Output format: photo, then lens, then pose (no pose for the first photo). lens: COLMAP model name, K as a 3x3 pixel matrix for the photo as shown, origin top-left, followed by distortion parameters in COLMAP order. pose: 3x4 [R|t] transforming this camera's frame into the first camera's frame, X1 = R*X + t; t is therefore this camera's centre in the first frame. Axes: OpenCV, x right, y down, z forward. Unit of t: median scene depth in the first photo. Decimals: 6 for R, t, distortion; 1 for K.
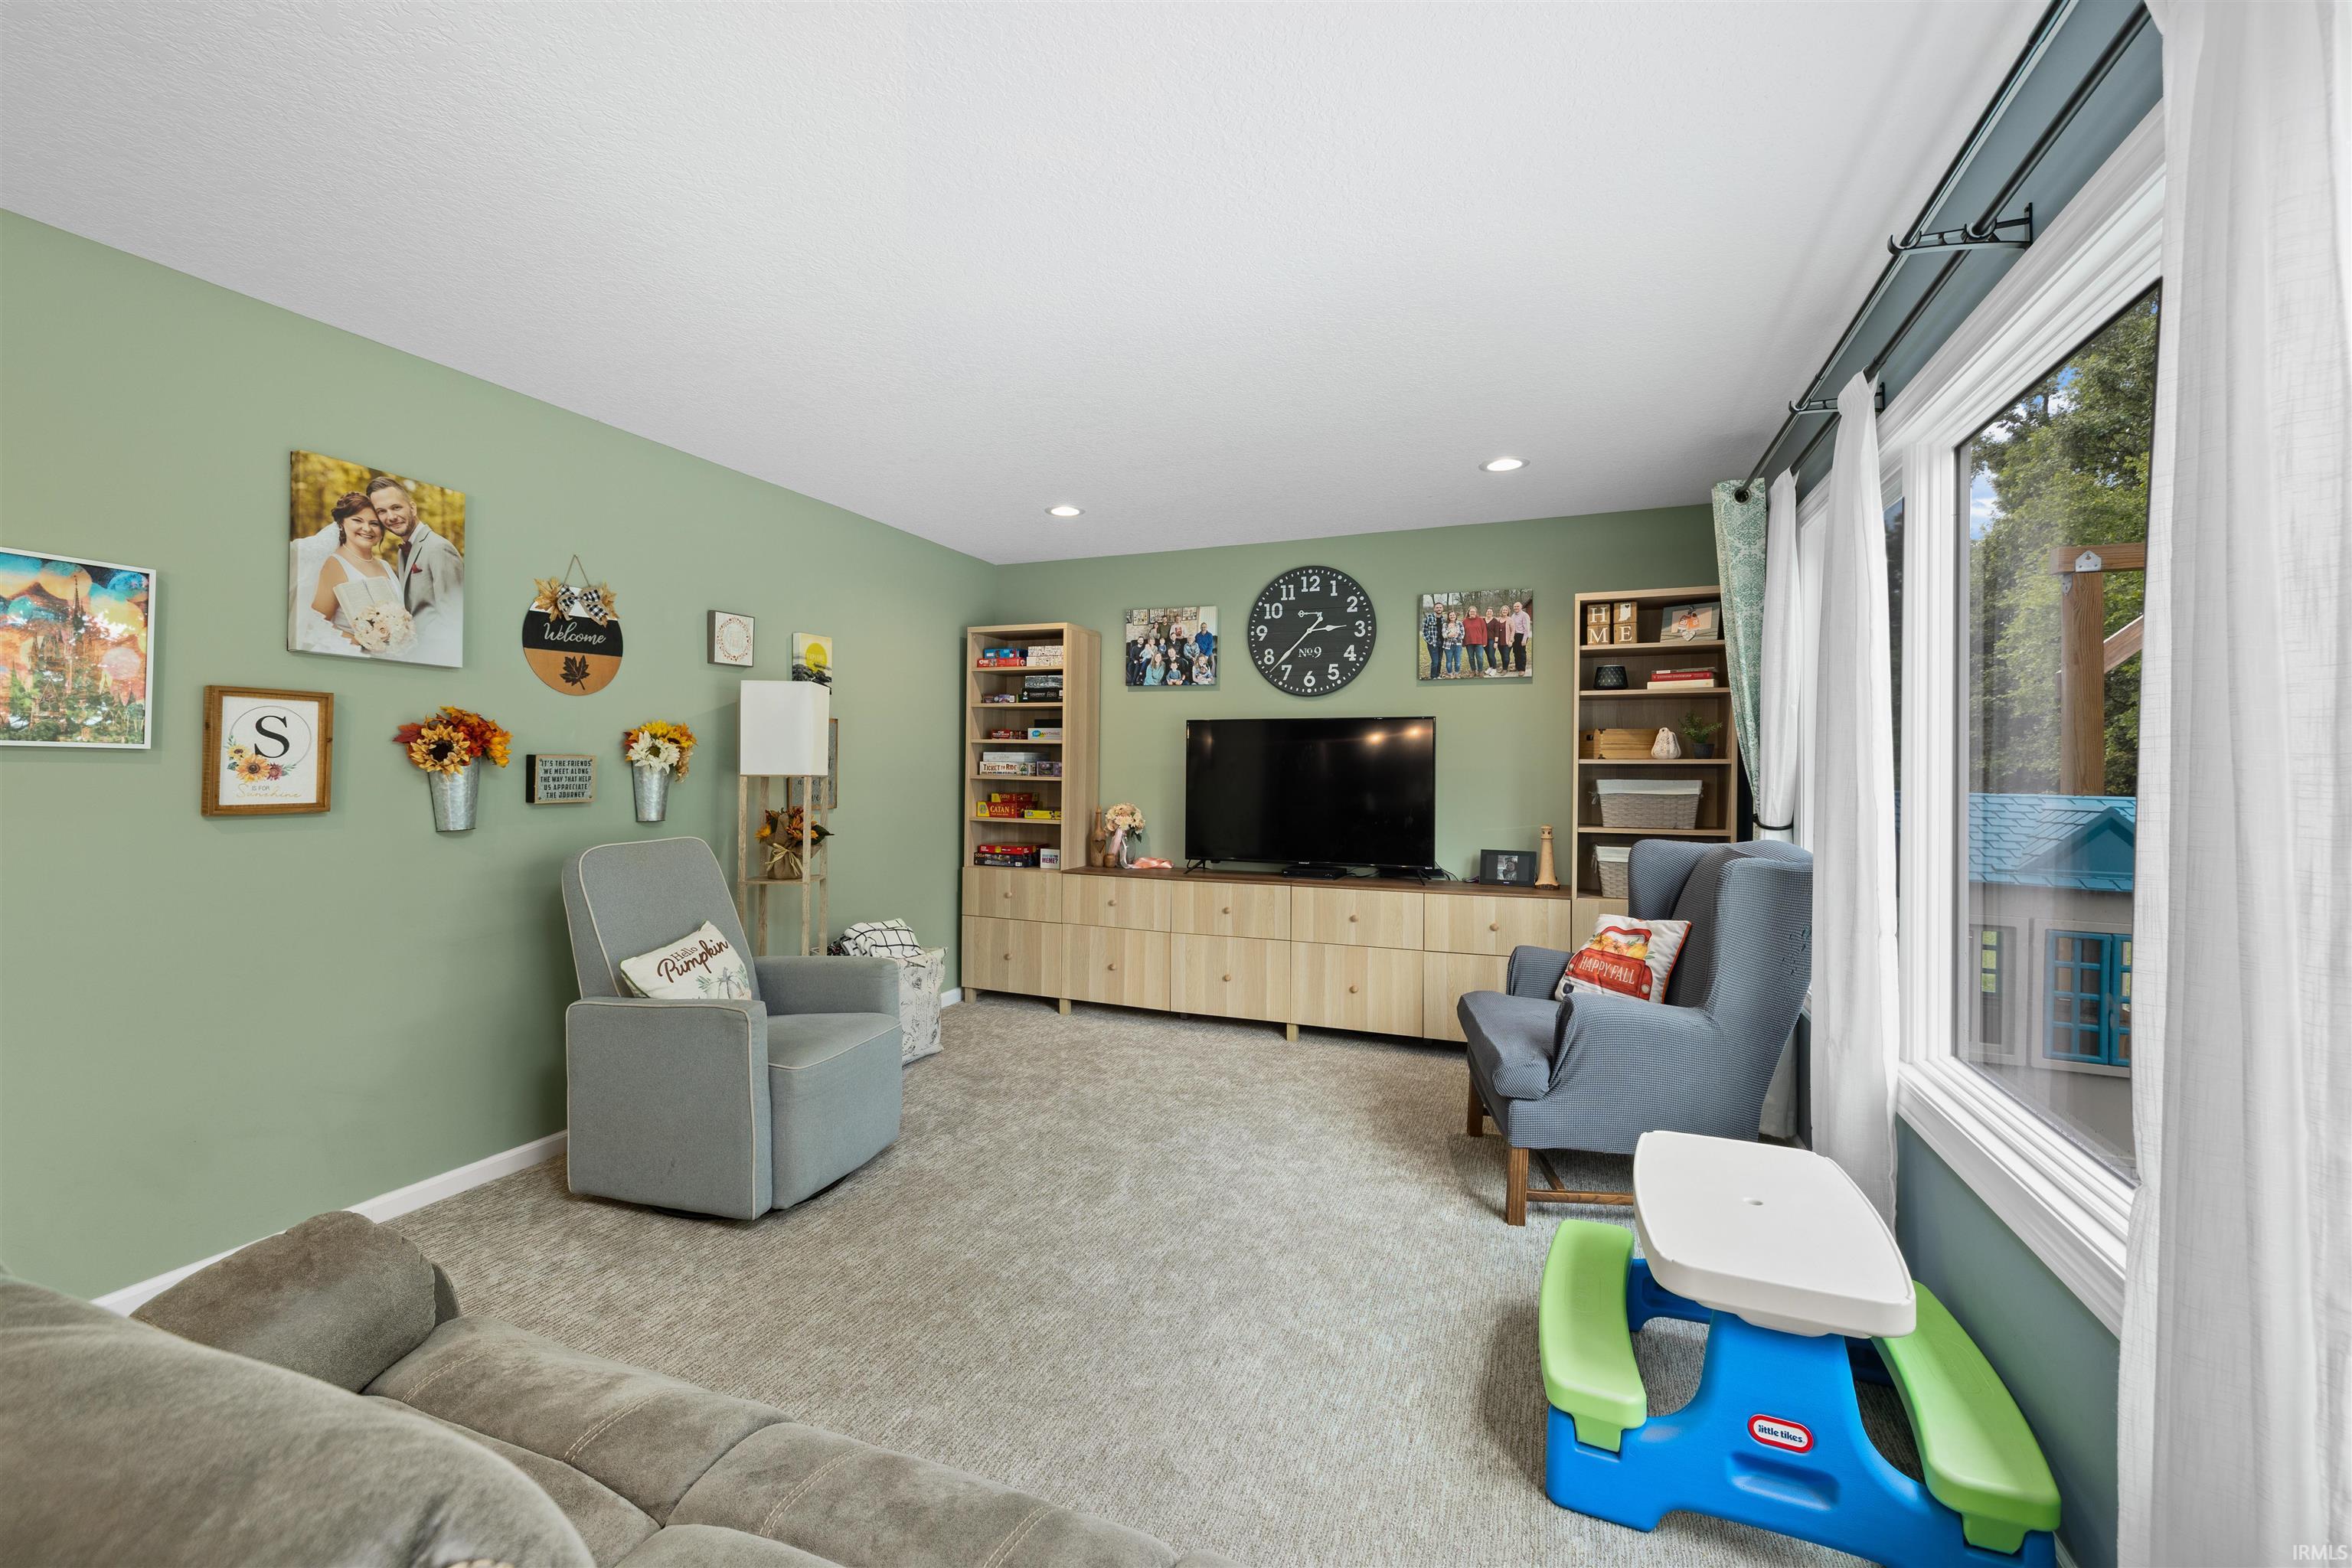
lens RADIAL K [[986.6, 0, 1169.0], [0, 986.6, 775.2], [0, 0, 1]] dist [-0.000666, -0.000008]
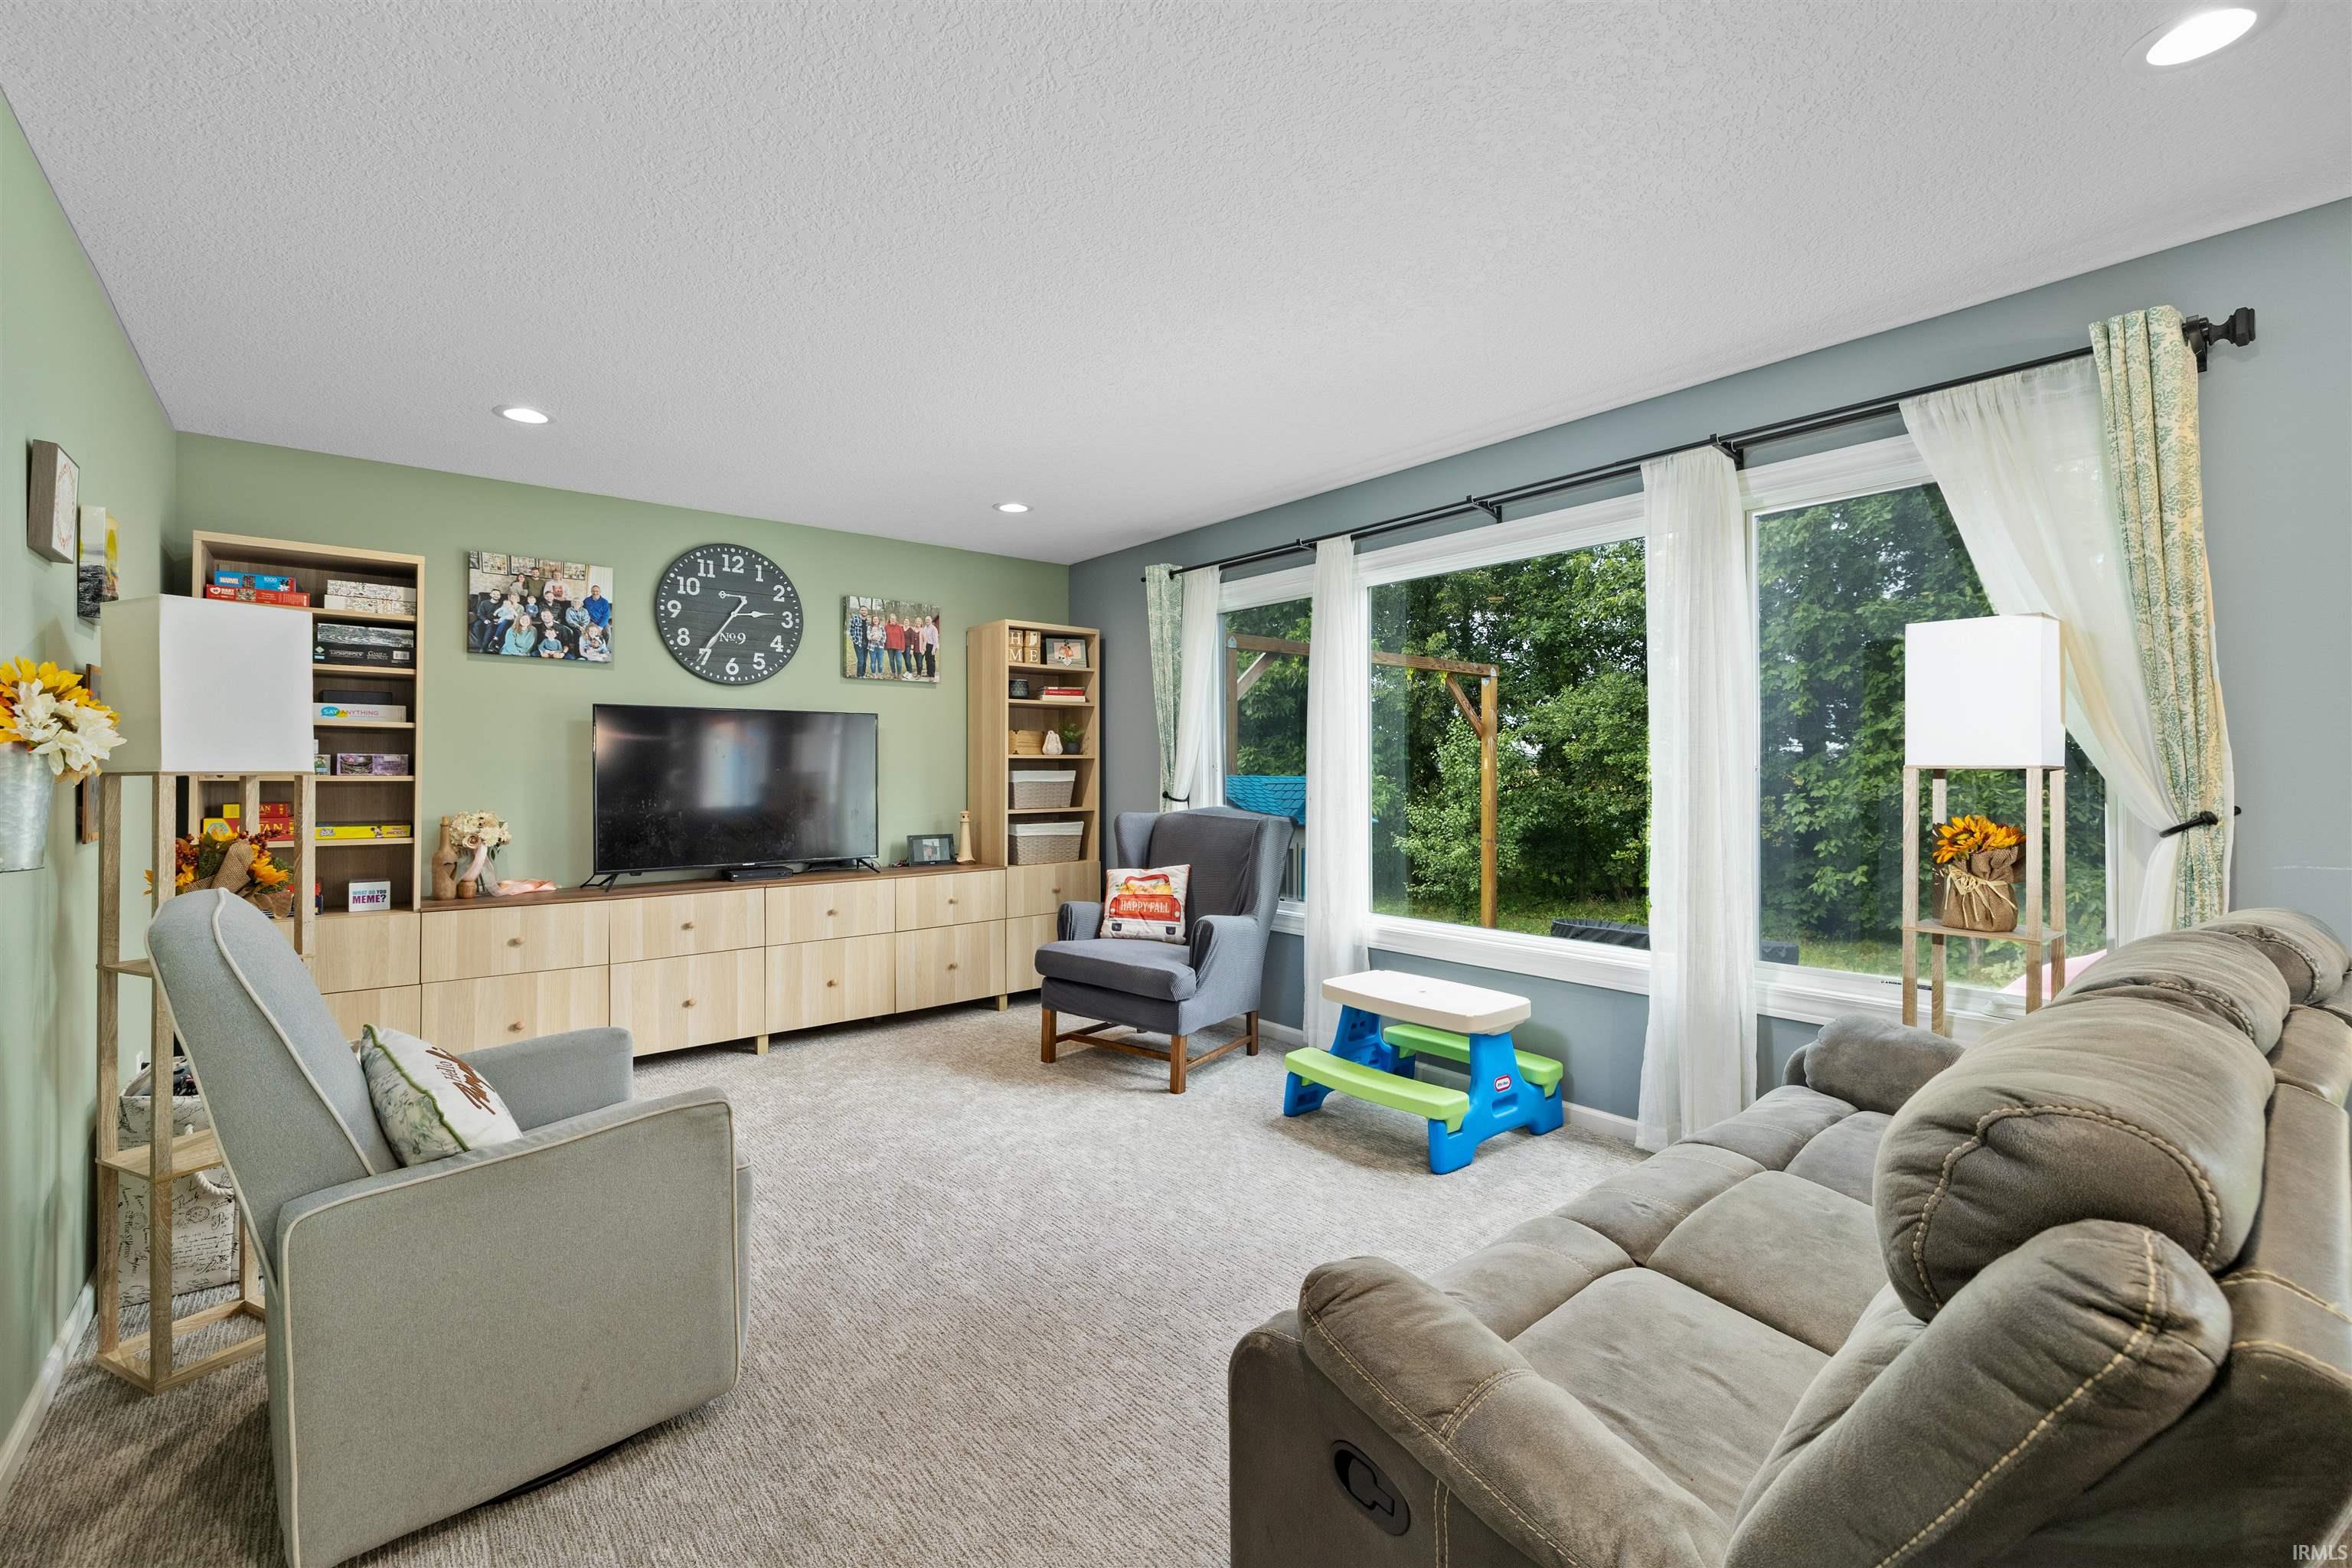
lens RADIAL K [[986.6, 0, 1169.0], [0, 986.6, 775.2], [0, 0, 1]] dist [-0.000666, -0.000008]
pose [[0.479632, -0.012016, 0.877387, -0.485236], [0.010982, 0.999910, 0.007690, 0.001988], [-0.877401, 0.005947, 0.479721, 0.201760]]
